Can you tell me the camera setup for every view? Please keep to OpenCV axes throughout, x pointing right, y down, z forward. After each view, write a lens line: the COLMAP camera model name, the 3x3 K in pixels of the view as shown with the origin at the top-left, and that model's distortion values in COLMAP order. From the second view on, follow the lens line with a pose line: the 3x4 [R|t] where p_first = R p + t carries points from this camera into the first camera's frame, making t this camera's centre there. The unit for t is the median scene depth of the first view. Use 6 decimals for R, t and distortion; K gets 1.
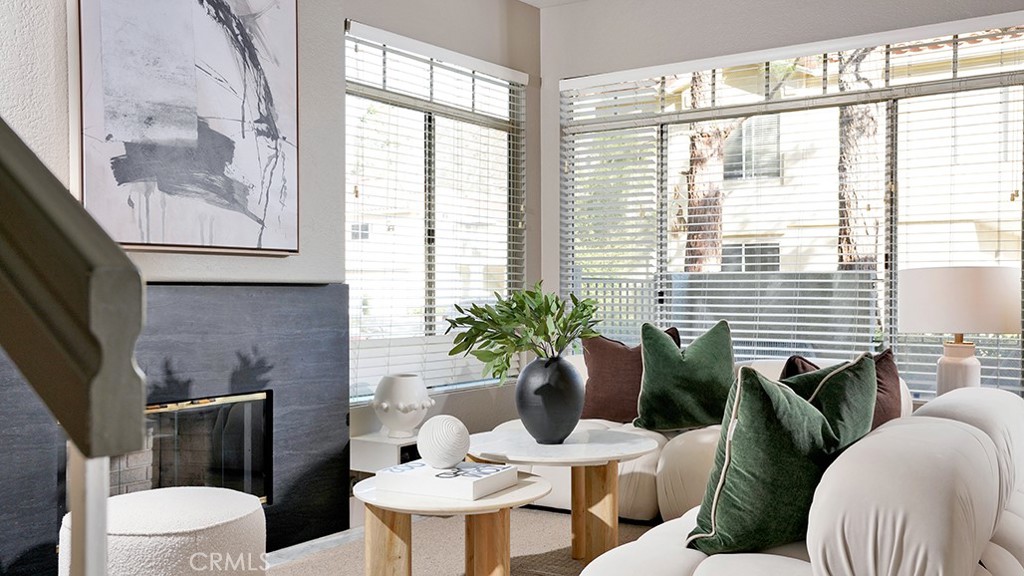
lens RADIAL K [[978.4, 0, 517.7], [0, 978.4, 285.8], [0, 0, 1]] dist [0.147228, 0.000000]
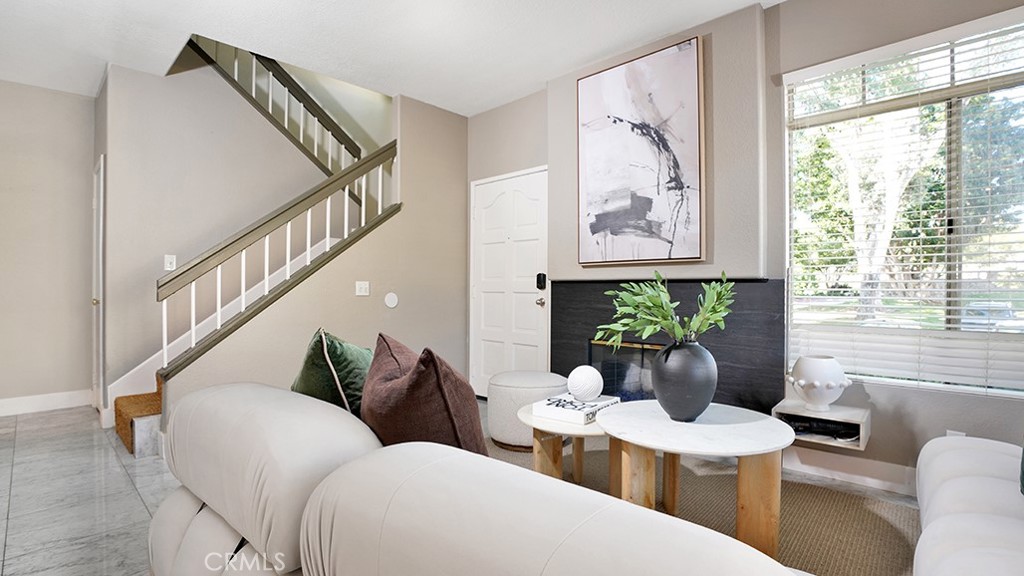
lens RADIAL K [[496.1, 0, 508.3], [0, 496.1, 290.9], [0, 0, 1]] dist [-0.000967, 0.000660]
pose [[-0.147611, -0.006047, -0.989027, 0.602572], [-0.004709, 0.999974, -0.005411, 0.022177], [0.989034, 0.003859, -0.147635, 0.862658]]
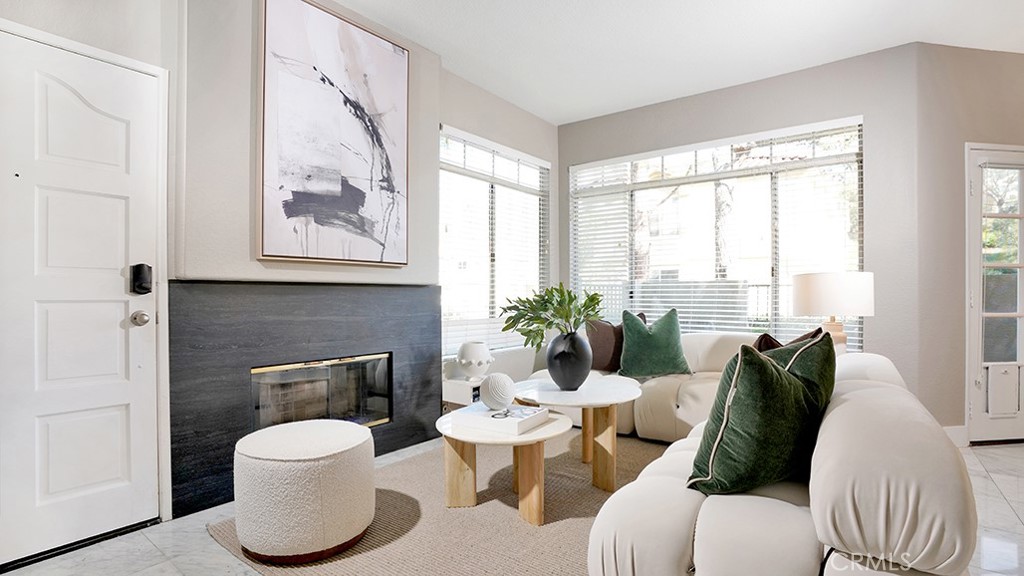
lens RADIAL K [[496.1, 0, 518.3], [0, 496.1, 286.1], [0, 0, 1]] dist [-0.000967, 0.000660]
pose [[0.998883, -0.001376, -0.047227, -0.008441], [0.000798, 0.999924, -0.012262, 0.010614], [0.047240, 0.012211, 0.998809, 0.229811]]
